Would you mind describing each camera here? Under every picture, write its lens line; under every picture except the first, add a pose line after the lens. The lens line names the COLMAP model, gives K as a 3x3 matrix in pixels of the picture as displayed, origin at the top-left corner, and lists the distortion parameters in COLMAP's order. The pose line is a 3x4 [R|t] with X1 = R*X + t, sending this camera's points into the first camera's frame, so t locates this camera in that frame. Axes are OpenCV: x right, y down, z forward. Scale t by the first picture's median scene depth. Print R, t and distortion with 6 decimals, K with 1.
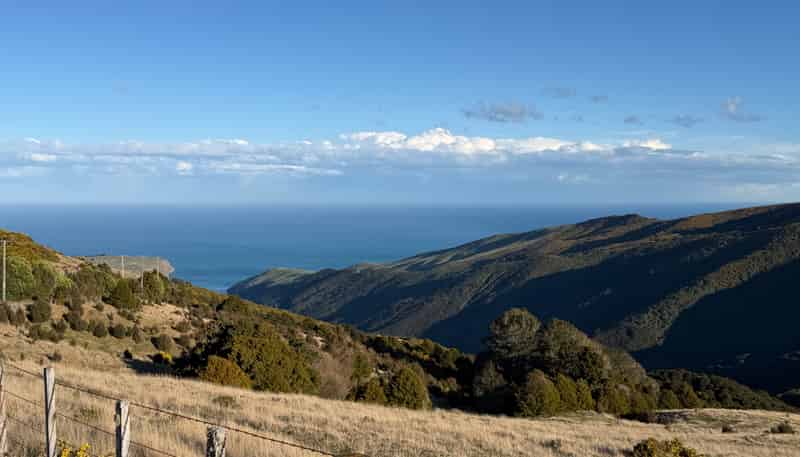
lens RADIAL K [[913.4, 0, 392.4], [0, 913.4, 226.3], [0, 0, 1]] dist [0.055370, 0.000000]
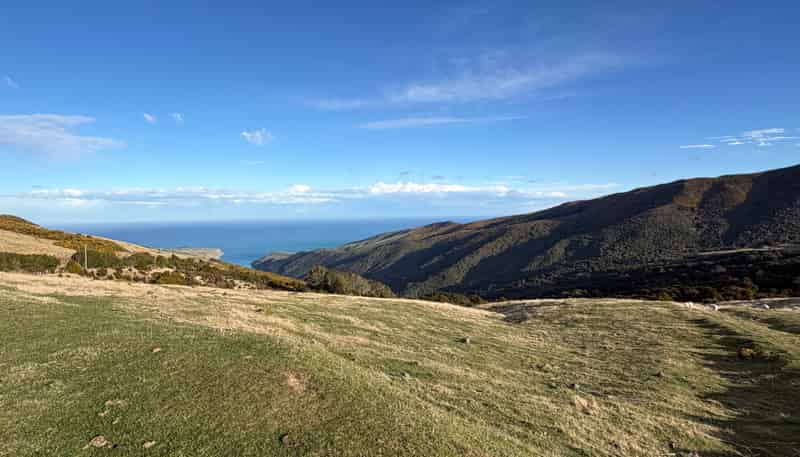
lens RADIAL K [[449.9, 0, 398.7], [0, 449.9, 231.1], [0, 0, 1]] dist [0.003561, 0.005104]
pose [[0.992342, -0.022480, 0.121459, 0.211470], [0.021822, 0.999739, 0.006741, -0.008881], [-0.121579, -0.004039, 0.992574, -0.258449]]
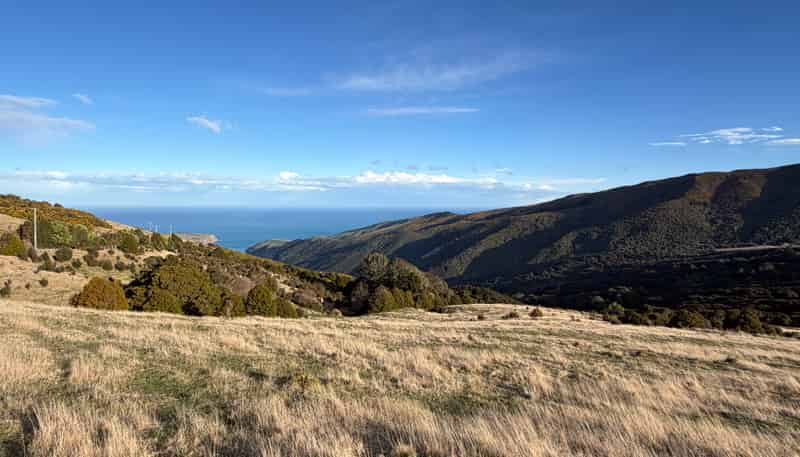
lens RADIAL K [[449.9, 0, 400.3], [0, 449.9, 225.5], [0, 0, 1]] dist [0.003561, 0.005104]
pose [[0.988945, -0.001285, 0.148274, 0.051093], [-0.001060, 0.999876, 0.015739, 0.022371], [-0.148276, -0.015722, 0.988821, 0.113966]]
